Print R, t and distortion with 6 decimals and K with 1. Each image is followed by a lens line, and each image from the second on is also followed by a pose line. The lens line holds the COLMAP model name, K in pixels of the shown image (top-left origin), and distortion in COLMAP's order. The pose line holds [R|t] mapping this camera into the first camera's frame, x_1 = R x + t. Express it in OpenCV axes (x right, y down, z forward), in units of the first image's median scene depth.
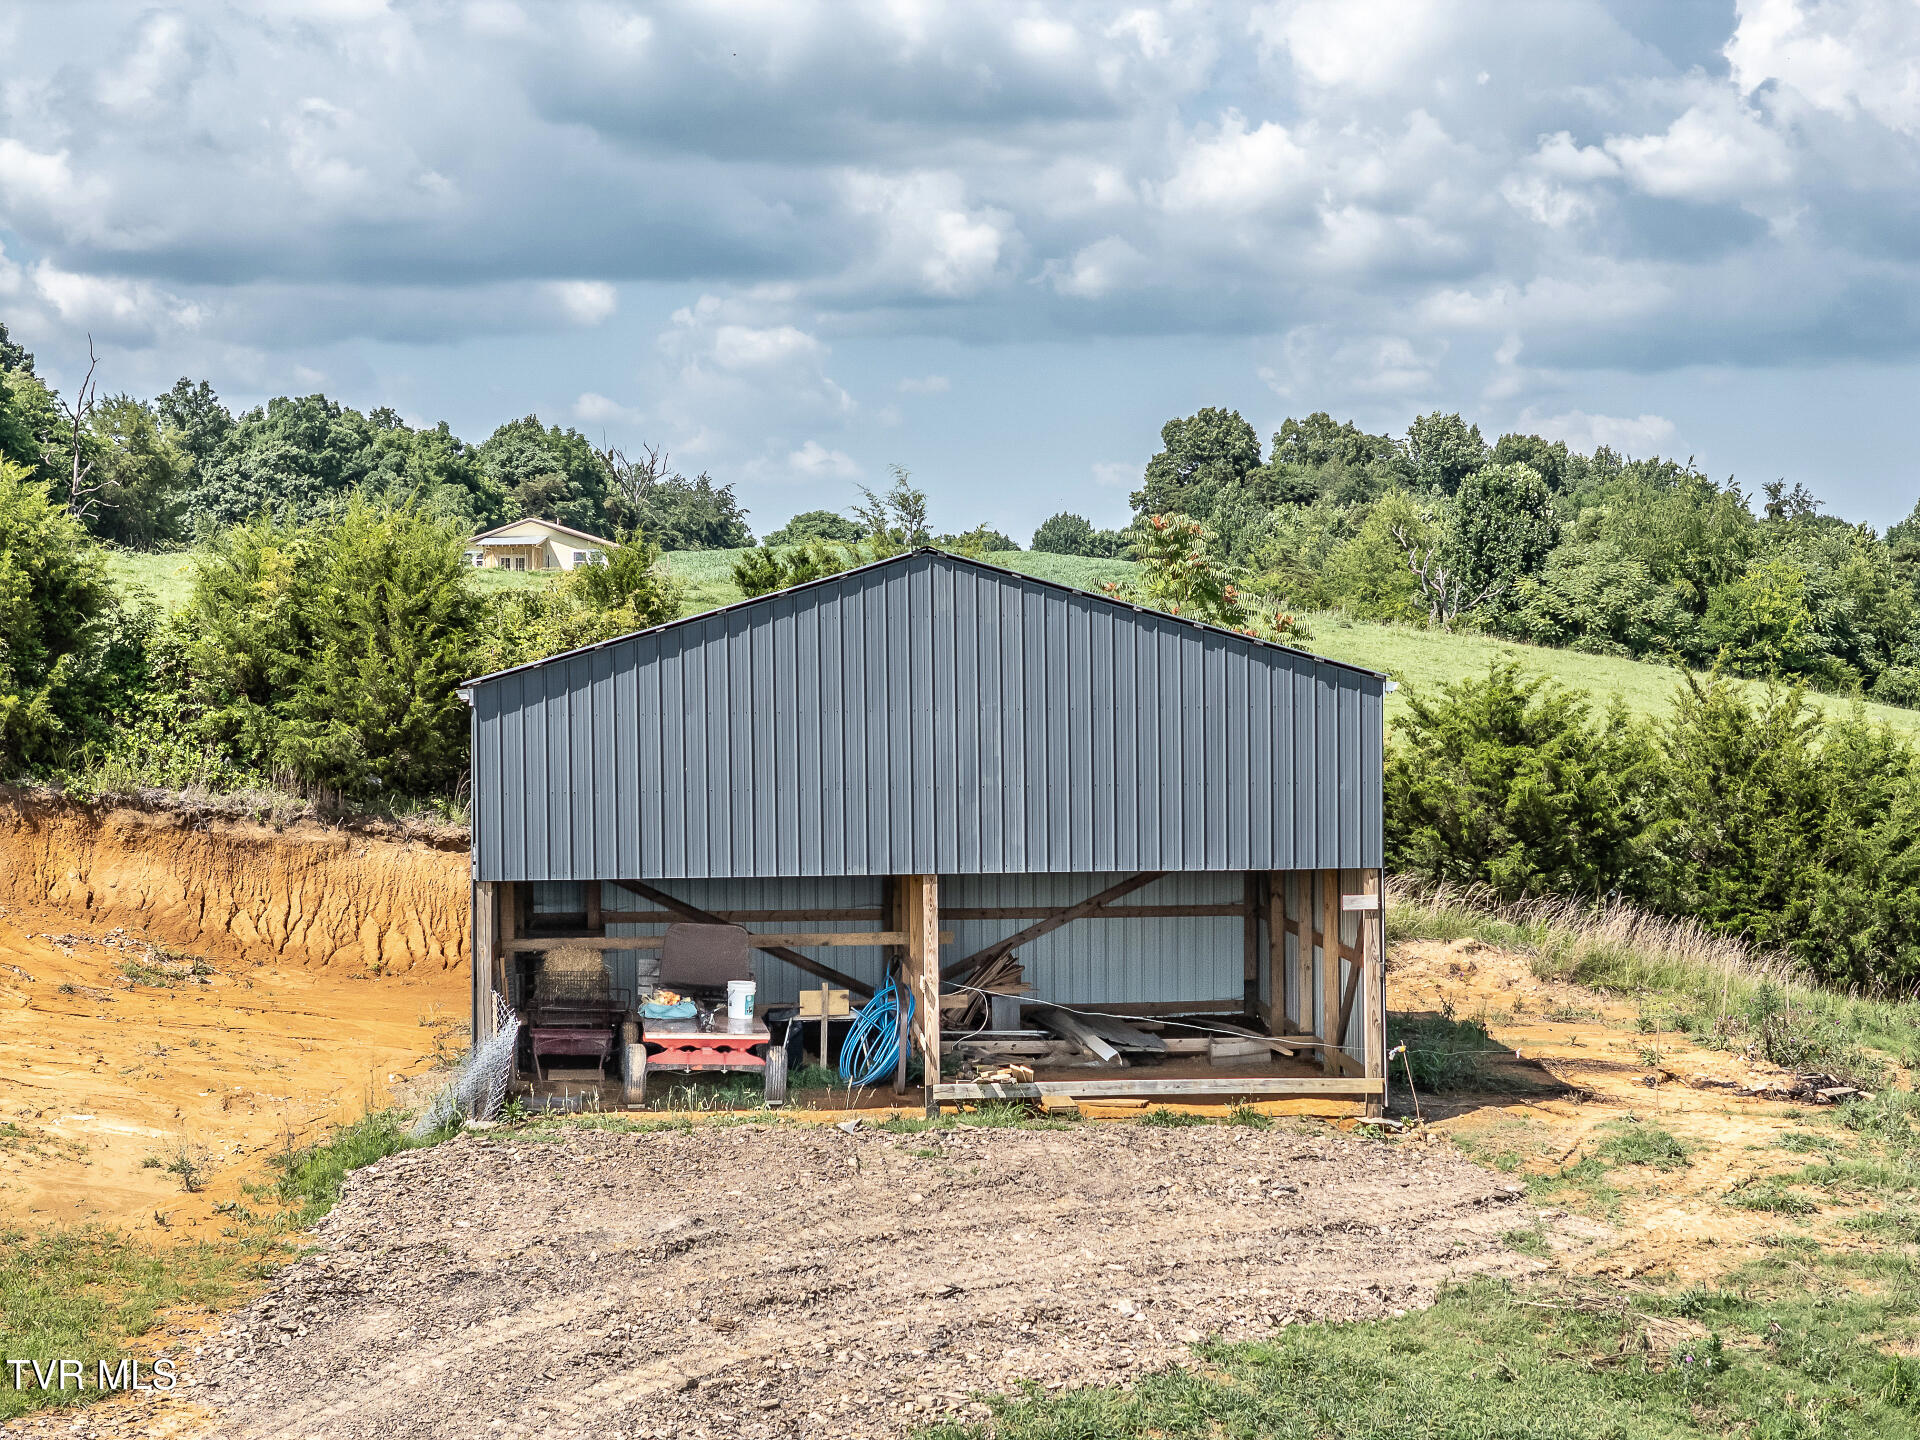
lens RADIAL K [[3816.0, 0, 955.6], [0, 3816.0, 719.4], [0, 0, 1]] dist [-0.037155, 0.086563]
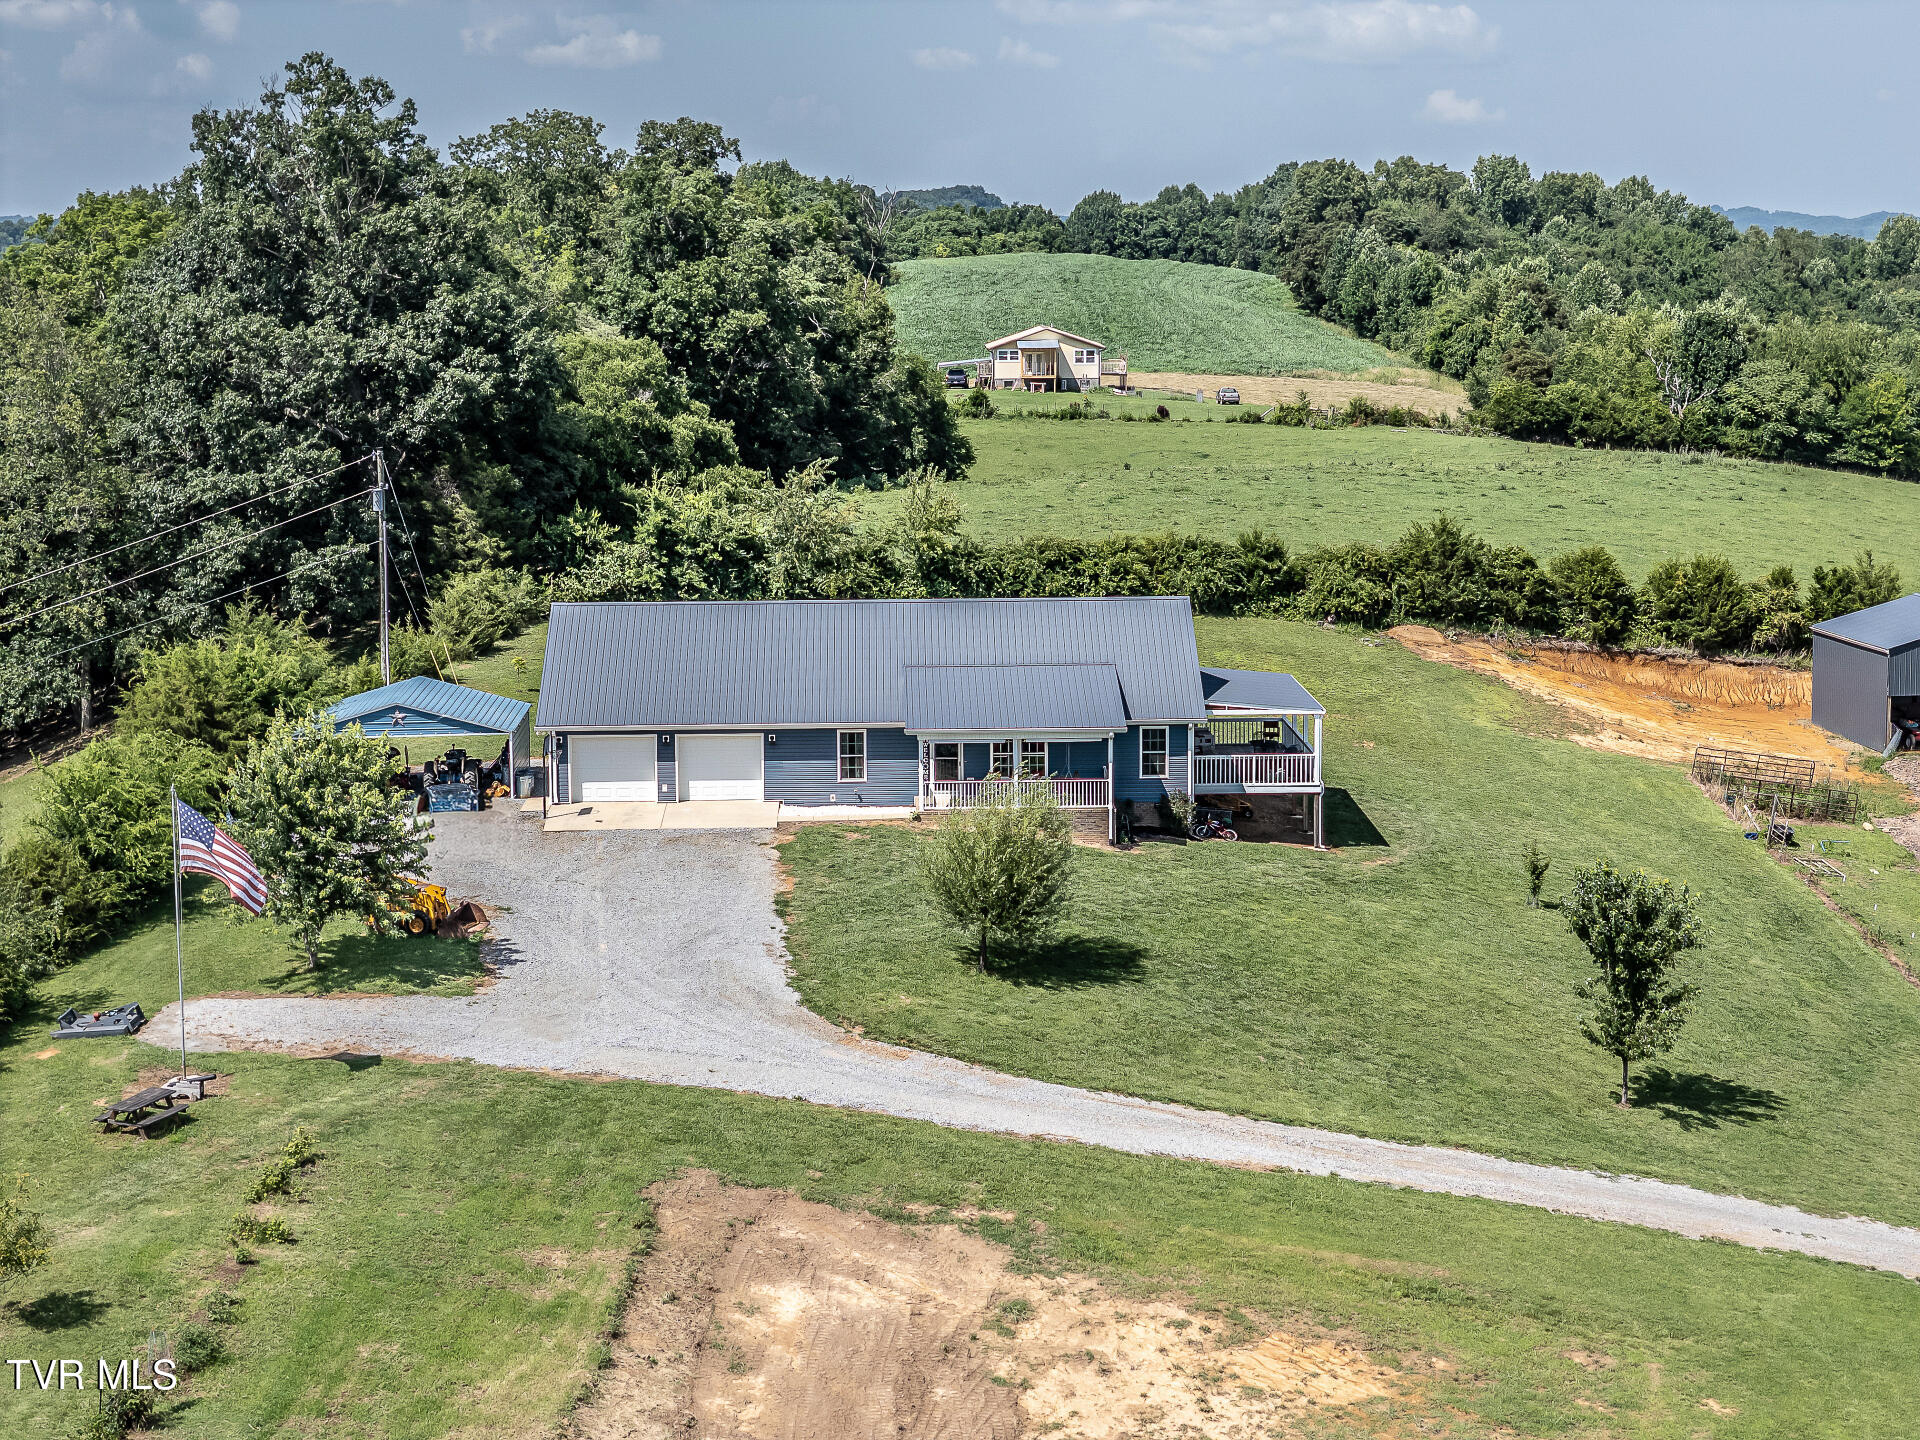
lens RADIAL K [[3816.0, 0, 955.6], [0, 3816.0, 719.4], [0, 0, 1]] dist [-0.037155, 0.086563]
pose [[0.998872, -0.005042, 0.047208, -0.891557], [-0.000114, 0.994086, 0.108592, -0.254654], [-0.047476, -0.108475, 0.992965, -2.040149]]
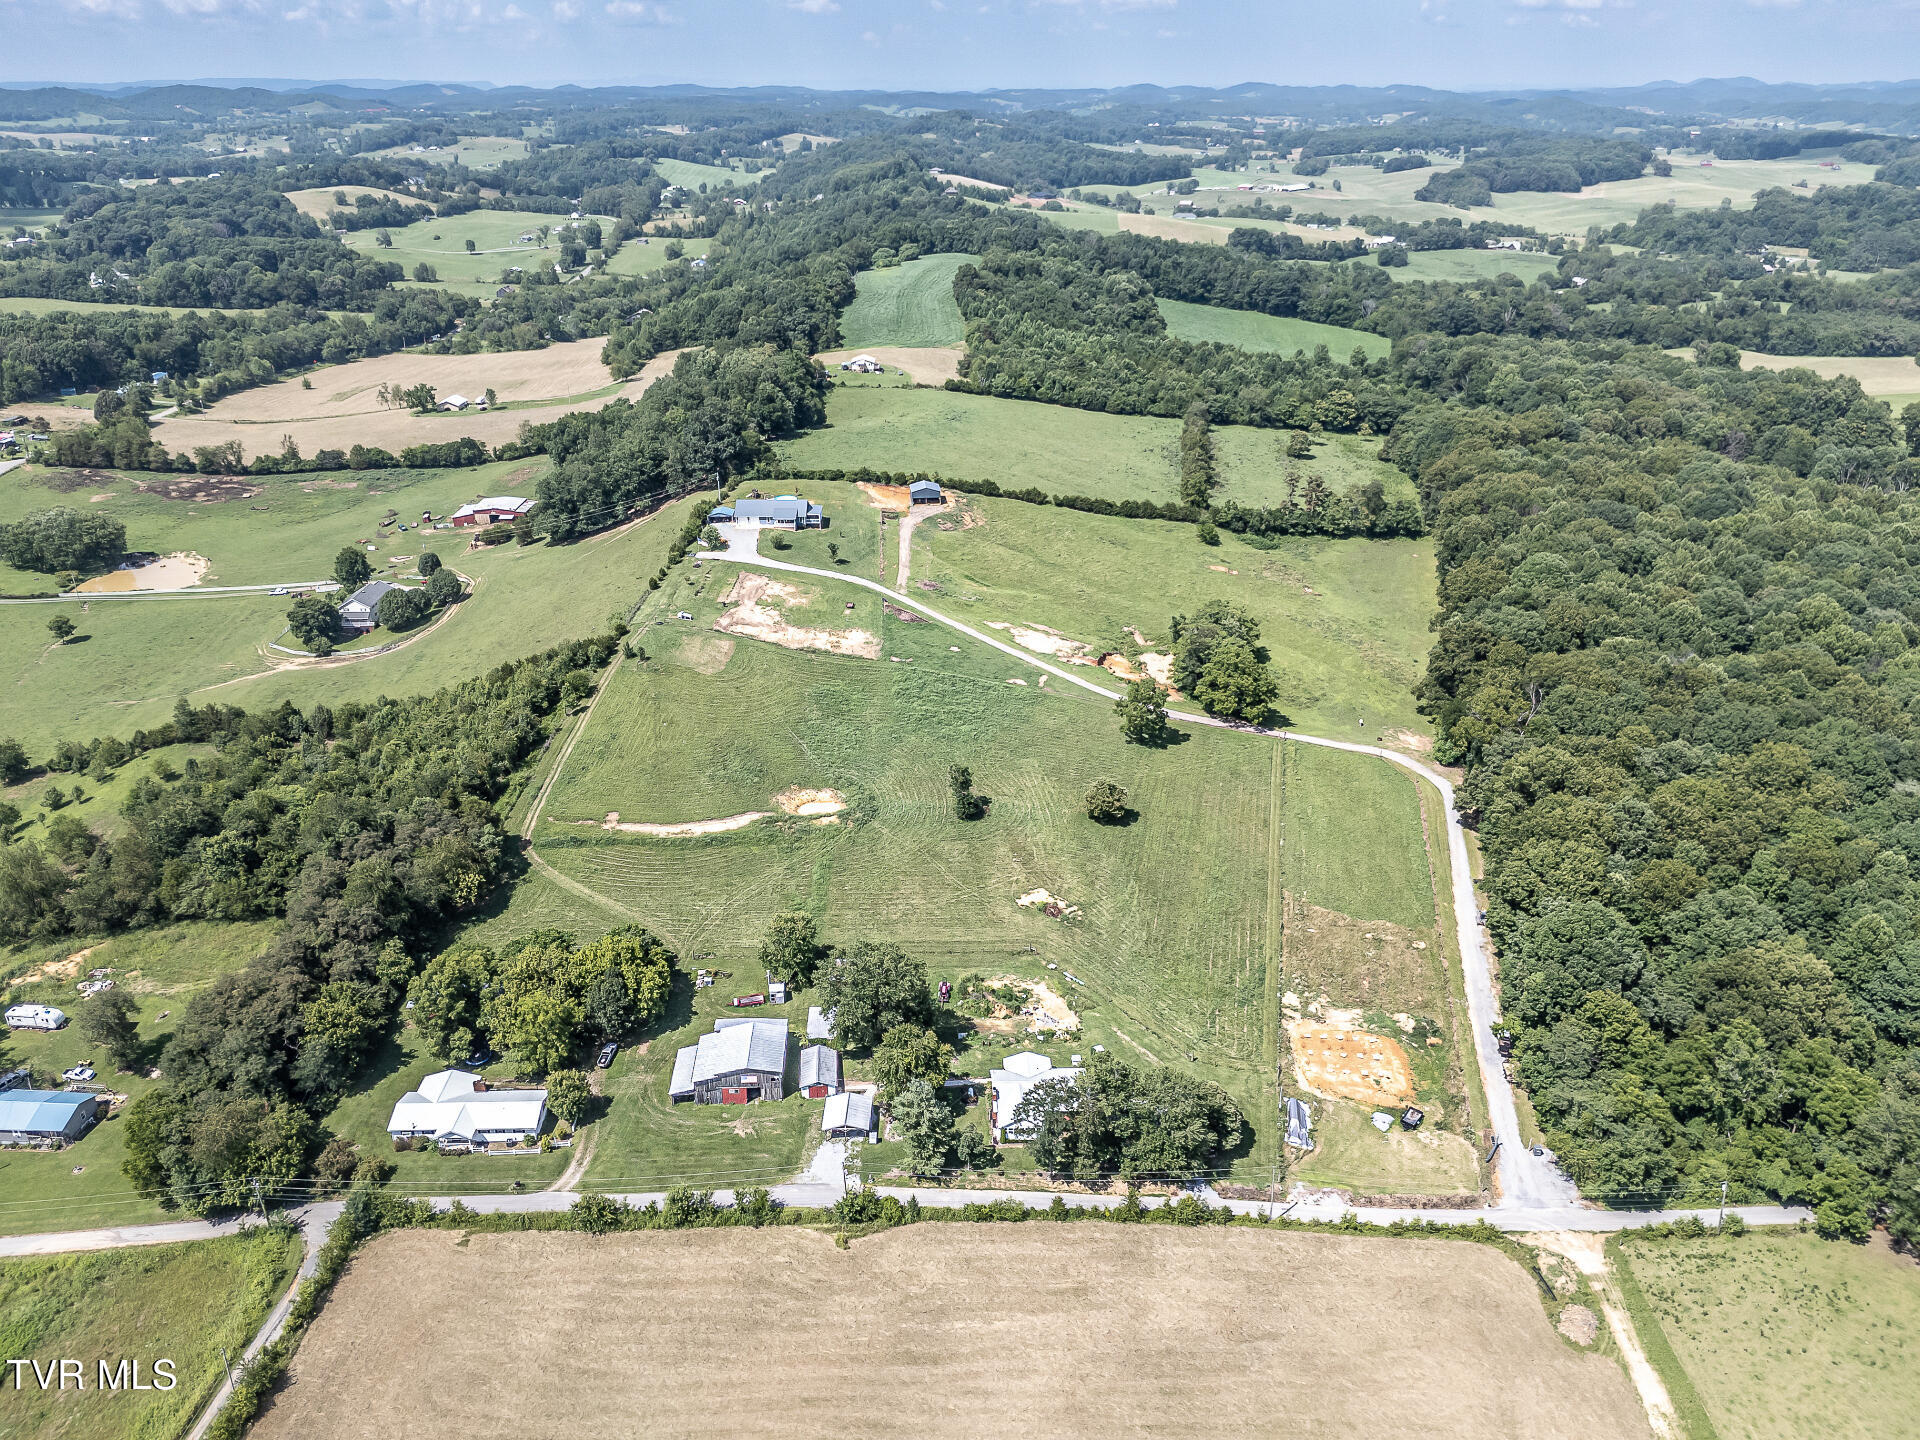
lens RADIAL K [[1418.5, 0, 961.1], [0, 1418.5, 712.8], [0, 0, 1]] dist [0.090465, -0.097517]
pose [[0.999310, -0.007946, 0.036291, -0.113443], [-0.006714, 0.922145, 0.386785, -1.971865], [-0.036539, -0.386762, 0.921455, -7.258657]]
